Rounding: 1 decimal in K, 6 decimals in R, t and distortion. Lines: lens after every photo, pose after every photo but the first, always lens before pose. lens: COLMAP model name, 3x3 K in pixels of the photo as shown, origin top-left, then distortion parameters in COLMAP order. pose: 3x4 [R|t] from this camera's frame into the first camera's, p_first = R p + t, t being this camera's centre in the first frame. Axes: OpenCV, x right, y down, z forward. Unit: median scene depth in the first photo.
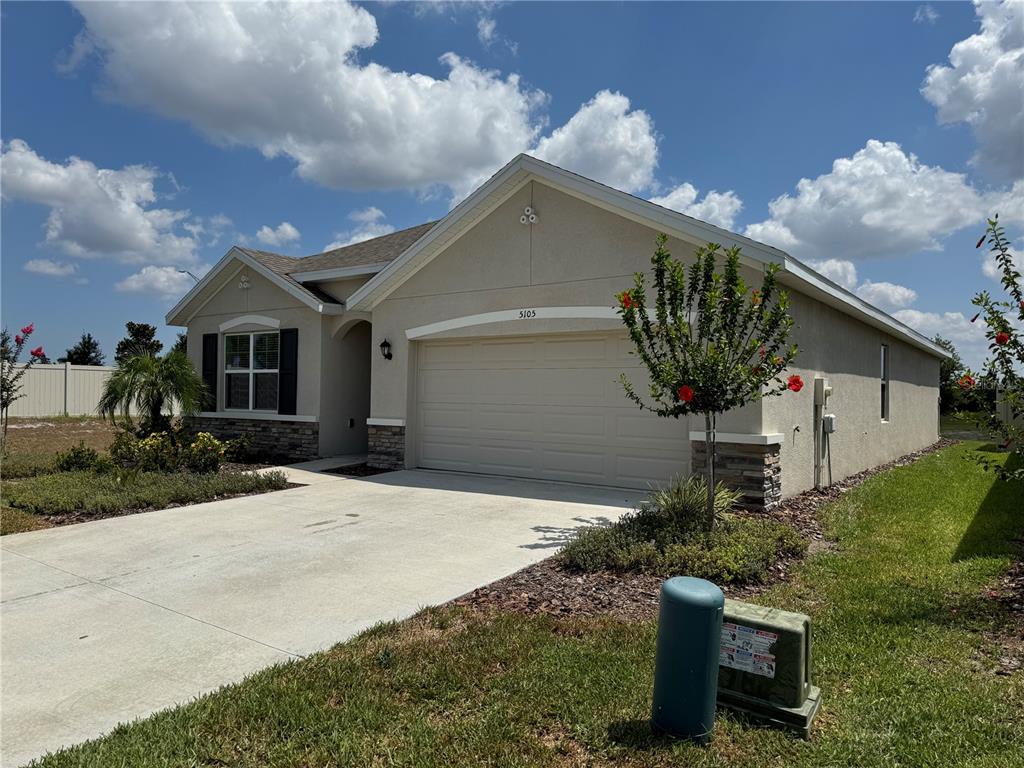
lens RADIAL K [[755.3, 0, 513.7], [0, 755.3, 386.9], [0, 0, 1]] dist [0.010625, -0.015447]
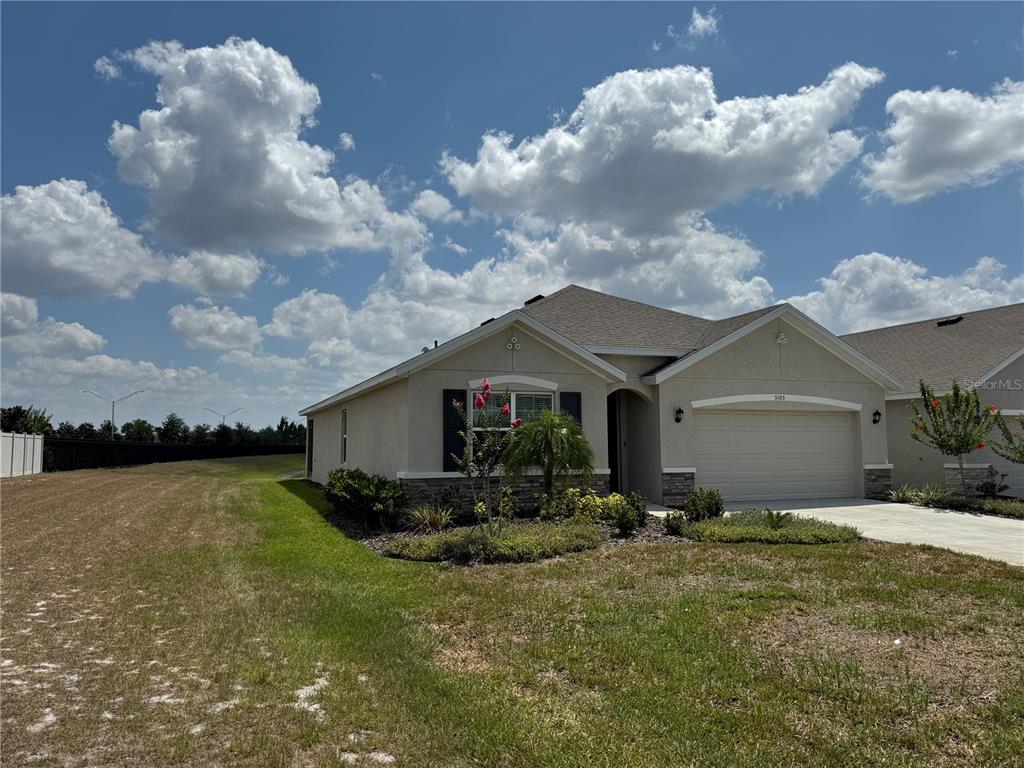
lens RADIAL K [[755.3, 0, 518.5], [0, 755.3, 383.9], [0, 0, 1]] dist [0.010625, -0.015447]
pose [[0.521431, 0.051962, 0.851710, -1.315486], [0.001709, 0.998079, -0.061938, -0.020587], [-0.853292, 0.033752, 0.520340, 0.497262]]
